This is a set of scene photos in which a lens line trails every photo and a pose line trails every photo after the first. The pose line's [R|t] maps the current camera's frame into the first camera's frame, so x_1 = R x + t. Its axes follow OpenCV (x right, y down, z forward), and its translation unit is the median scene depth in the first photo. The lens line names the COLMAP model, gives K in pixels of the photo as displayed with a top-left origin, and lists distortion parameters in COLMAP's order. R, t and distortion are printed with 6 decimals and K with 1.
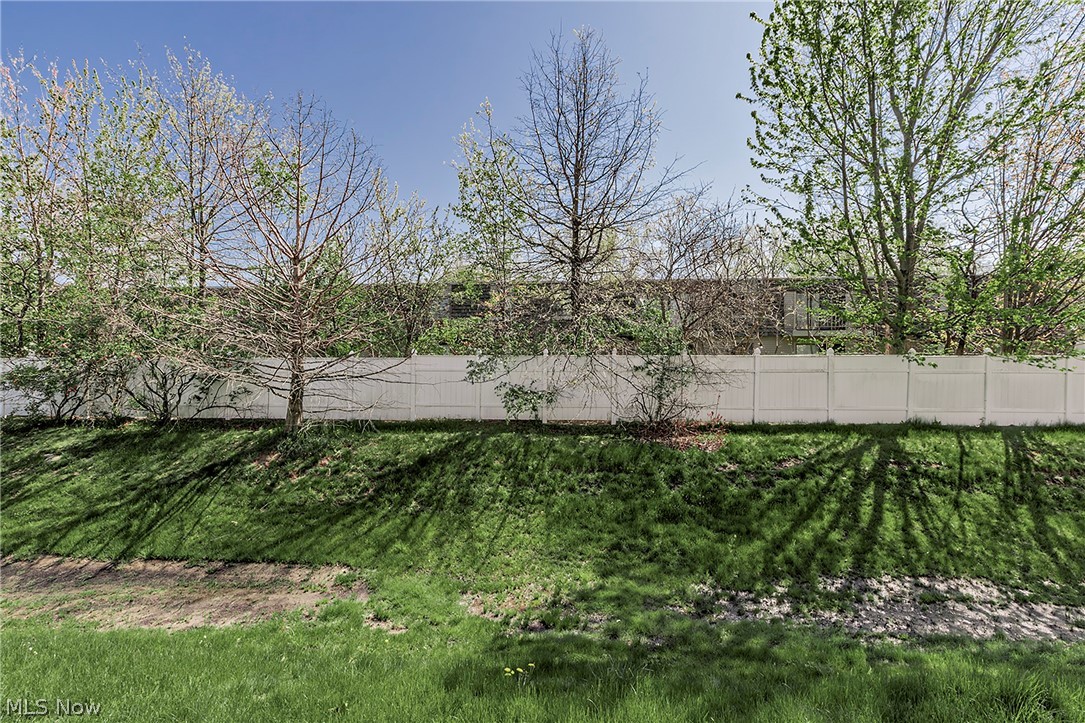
lens RADIAL K [[497.3, 0, 529.6], [0, 497.3, 336.4], [0, 0, 1]] dist [-0.000444, 0.000032]
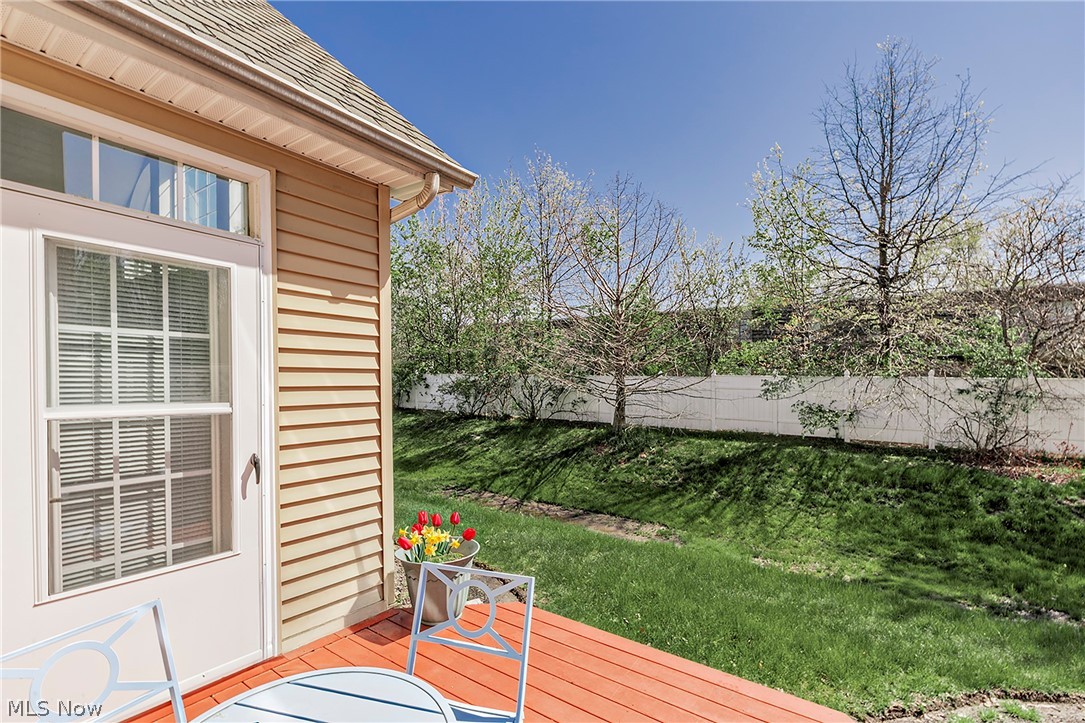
lens RADIAL K [[486.9, 0, 517.5], [0, 486.9, 342.6], [0, 0, 1]] dist [0.000354, -0.000174]
pose [[0.816103, -0.027245, -0.577264, 0.076446], [0.010312, 0.999416, -0.032591, -0.007429], [0.577814, 0.020645, 0.815907, -0.284776]]
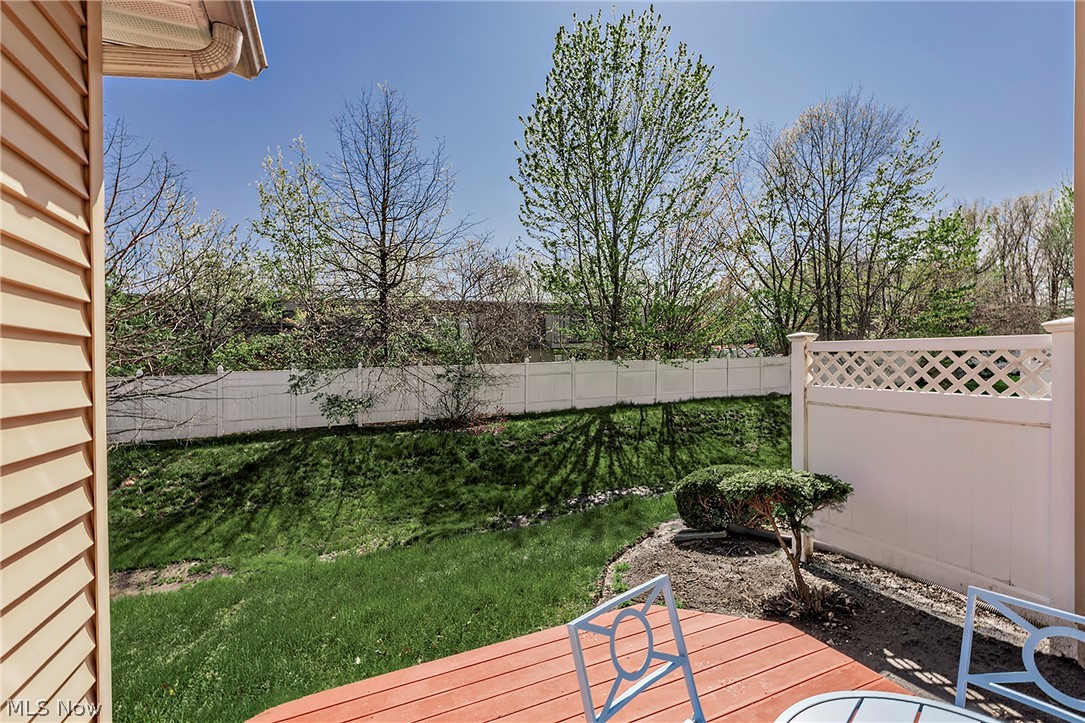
lens RADIAL K [[497.3, 0, 529.6], [0, 497.3, 336.4], [0, 0, 1]] dist [-0.000444, 0.000032]
pose [[0.907175, -0.002331, 0.420746, -0.123829], [0.012378, 0.999700, -0.021149, -0.007332], [-0.420571, 0.024394, 0.906932, -0.274154]]
